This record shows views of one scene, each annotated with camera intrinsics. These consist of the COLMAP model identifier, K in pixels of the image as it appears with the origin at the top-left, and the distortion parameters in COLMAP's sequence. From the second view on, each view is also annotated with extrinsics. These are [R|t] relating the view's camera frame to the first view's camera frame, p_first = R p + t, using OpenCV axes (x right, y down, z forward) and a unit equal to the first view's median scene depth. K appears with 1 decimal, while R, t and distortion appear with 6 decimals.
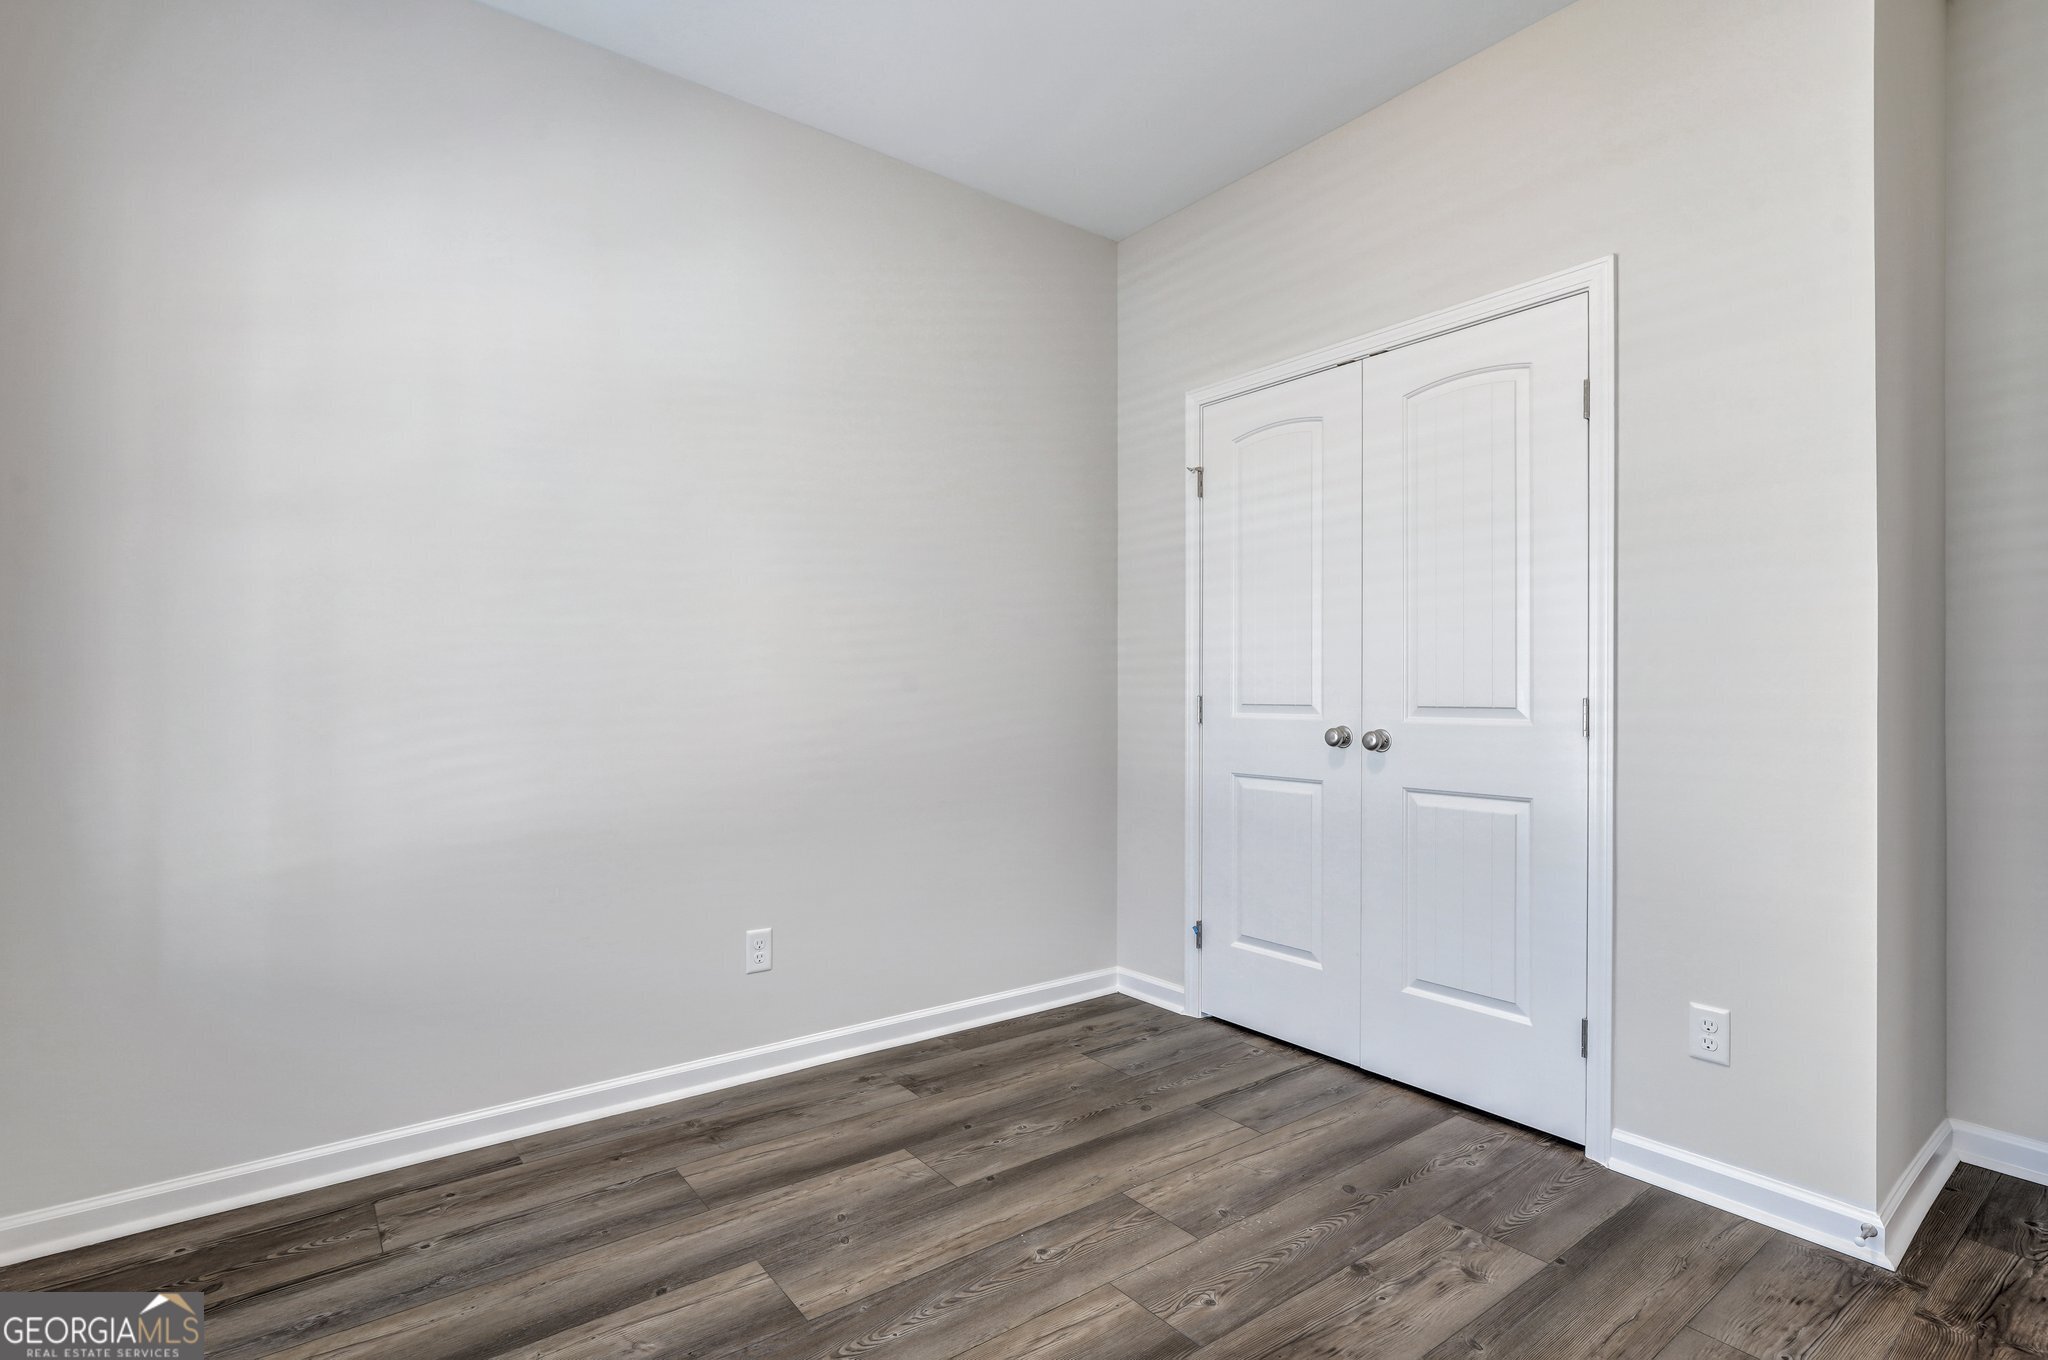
lens RADIAL K [[974.0, 0, 1024.0], [0, 974.0, 680.0], [0, 0, 1]] dist [-0.000935, 0.000902]
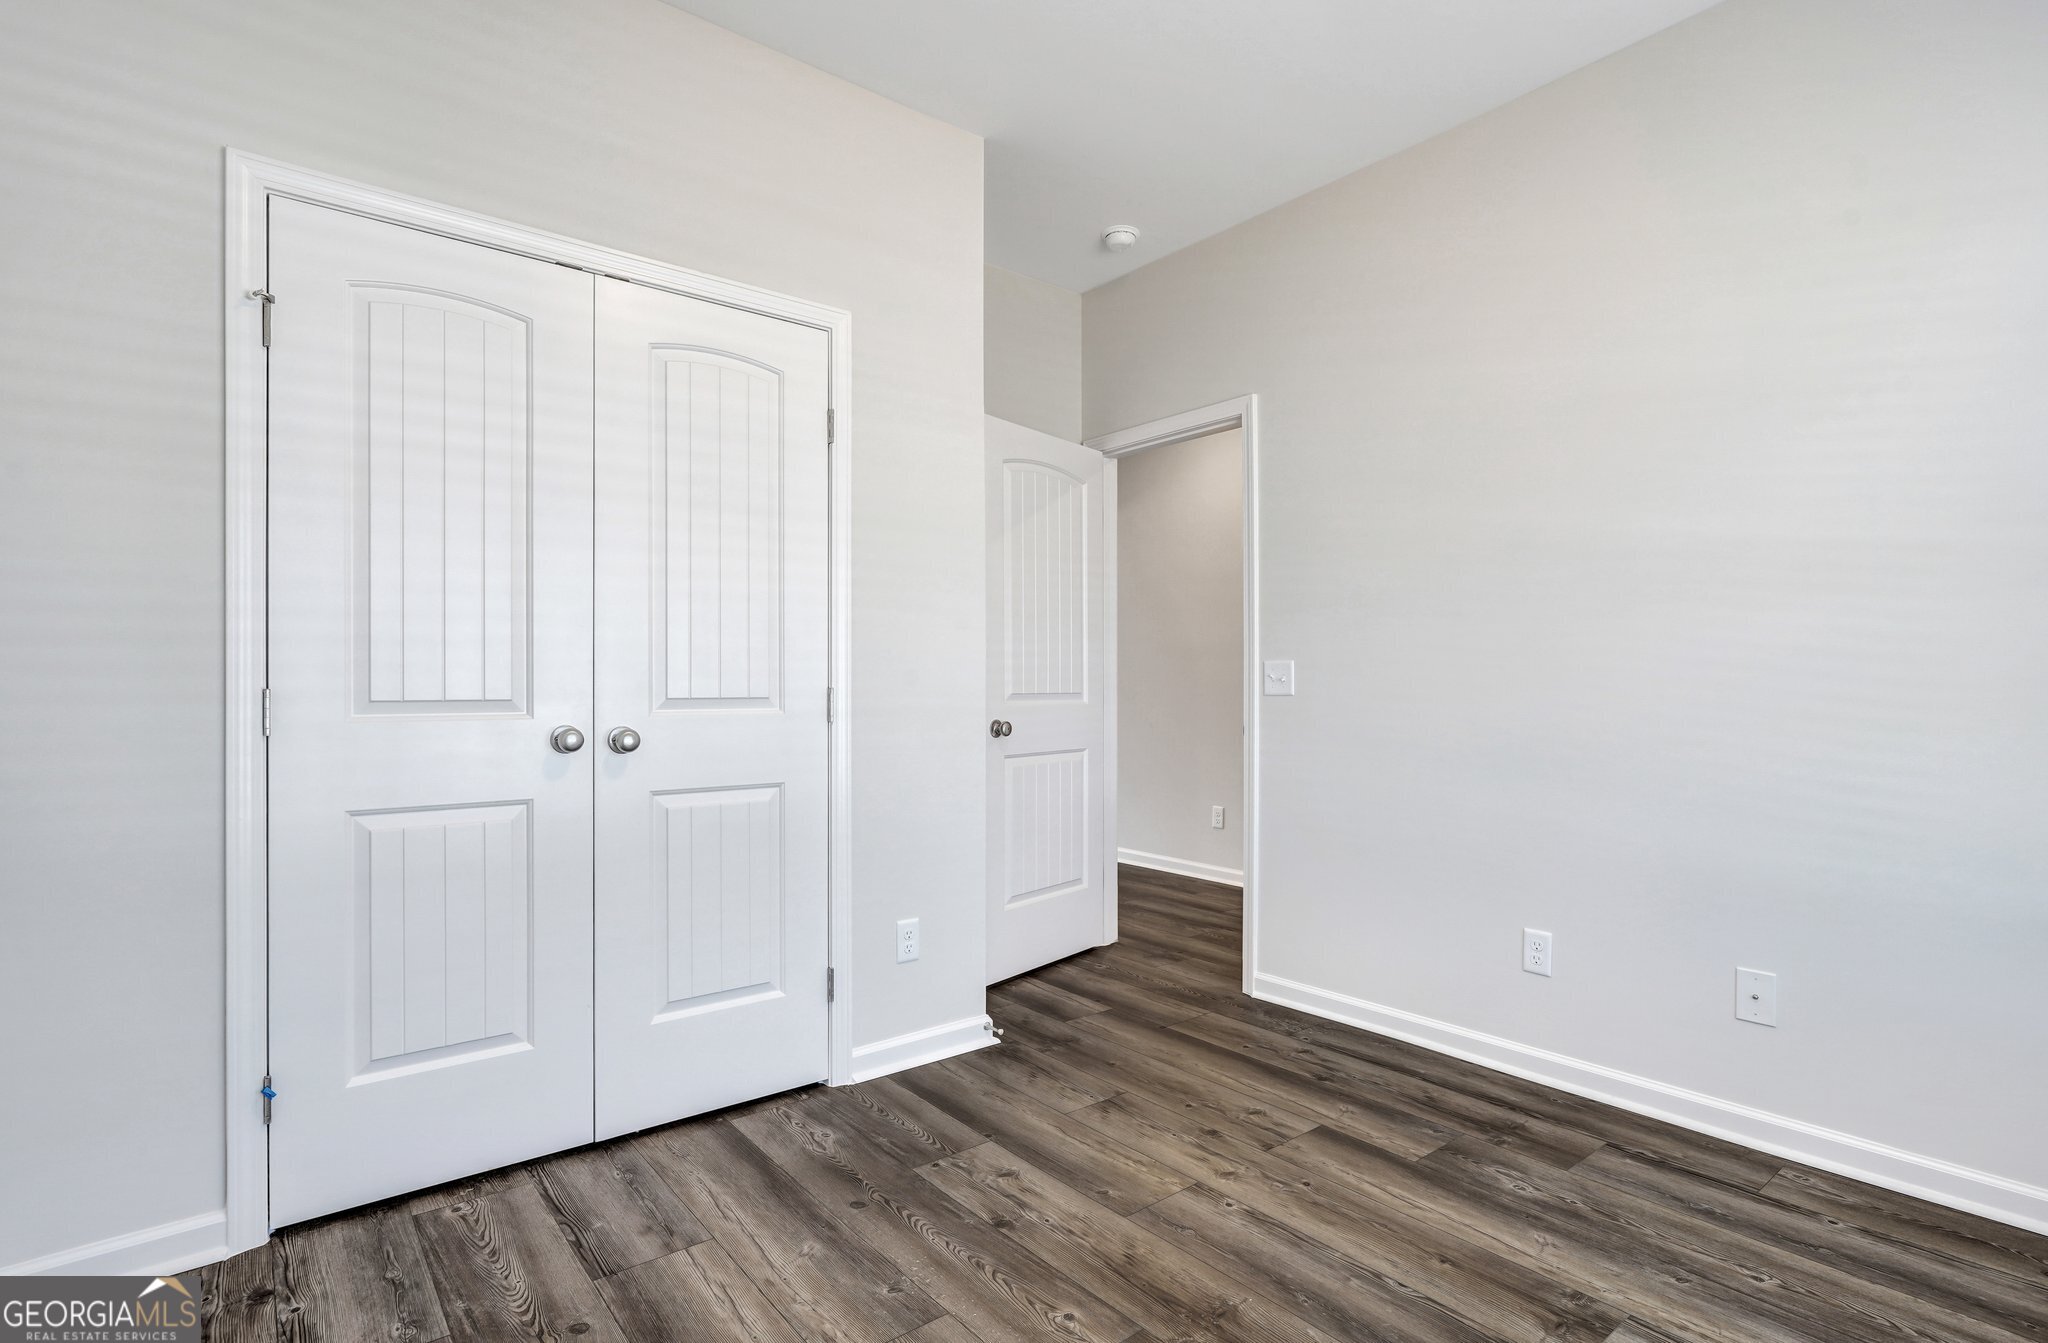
lens RADIAL K [[969.1, 0, 1020.4], [0, 969.1, 682.4], [0, 0, 1]] dist [-0.013939, -0.000183]
pose [[-0.010571, 0.002860, 0.999940, -0.539331], [-0.007838, 0.999965, -0.002943, 0.013949], [-0.999913, -0.007869, -0.010548, 0.758963]]
